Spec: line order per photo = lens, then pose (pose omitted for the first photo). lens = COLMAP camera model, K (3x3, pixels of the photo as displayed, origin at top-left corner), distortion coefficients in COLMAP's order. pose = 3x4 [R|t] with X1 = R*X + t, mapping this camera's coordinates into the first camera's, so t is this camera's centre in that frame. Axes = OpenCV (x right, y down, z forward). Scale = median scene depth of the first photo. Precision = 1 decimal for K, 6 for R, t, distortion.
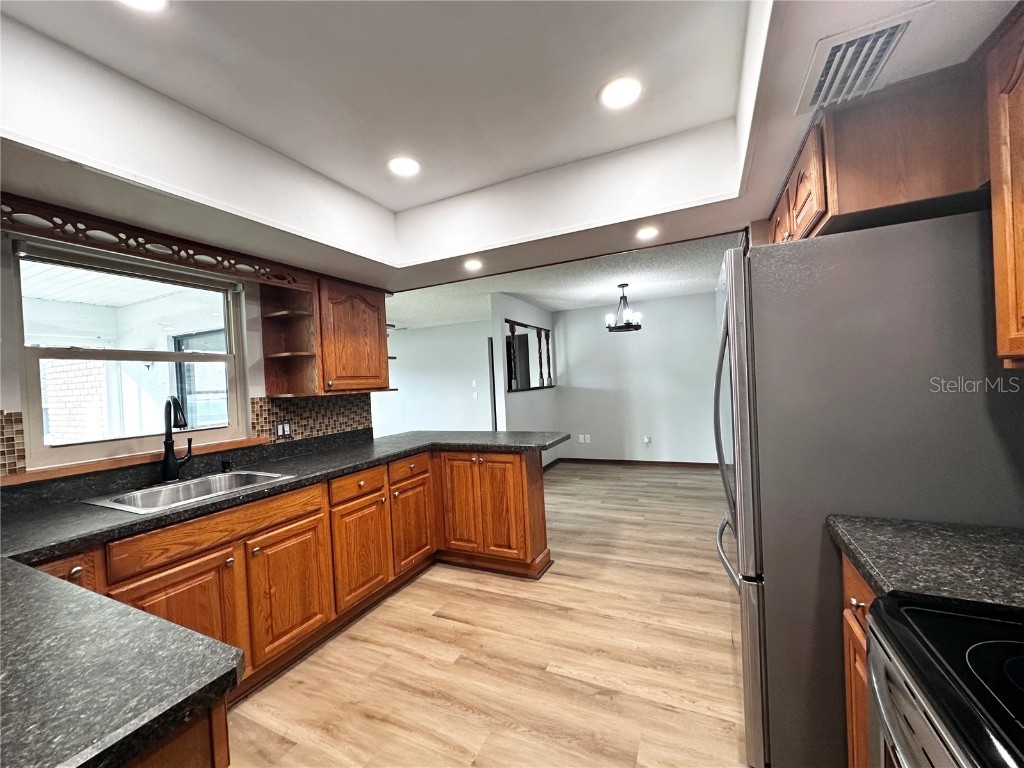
lens RADIAL K [[409.0, 0, 512.0], [0, 409.0, 384.0], [0, 0, 1]] dist [-0.000894, 0.000439]
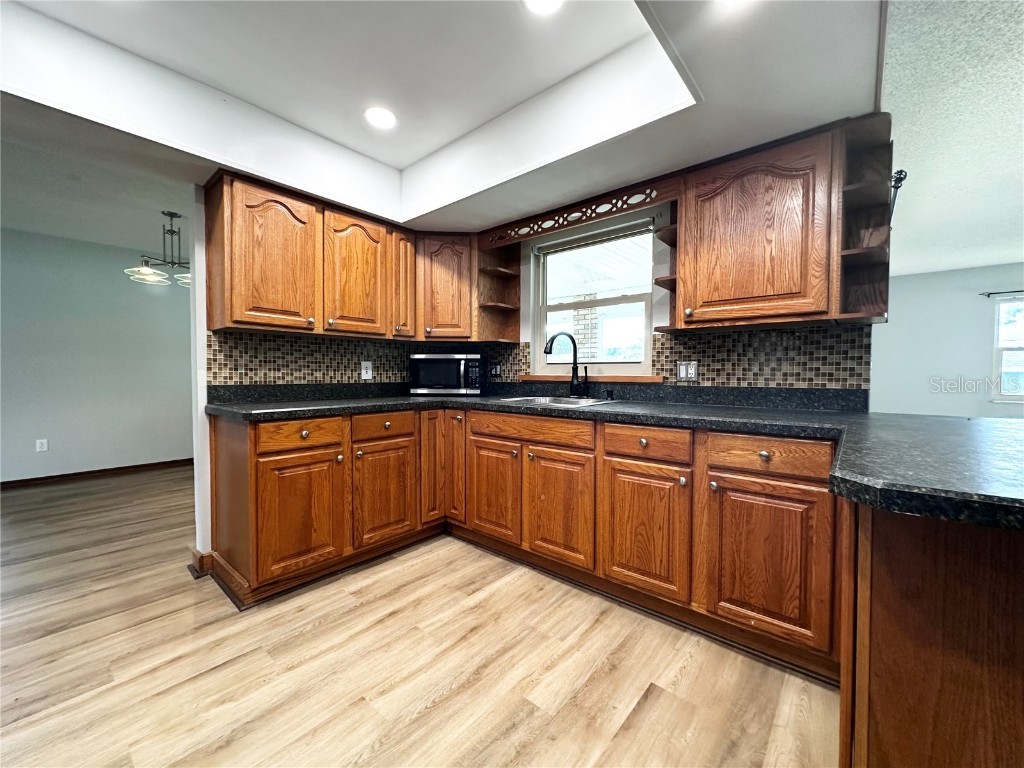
lens RADIAL K [[409.0, 0, 512.0], [0, 409.0, 384.0], [0, 0, 1]] dist [-0.000894, 0.000439]
pose [[-0.260268, 0.072305, -0.962825, 0.397071], [-0.000027, 0.997192, 0.074893, 0.078019], [0.965536, 0.019518, -0.259536, 0.923242]]
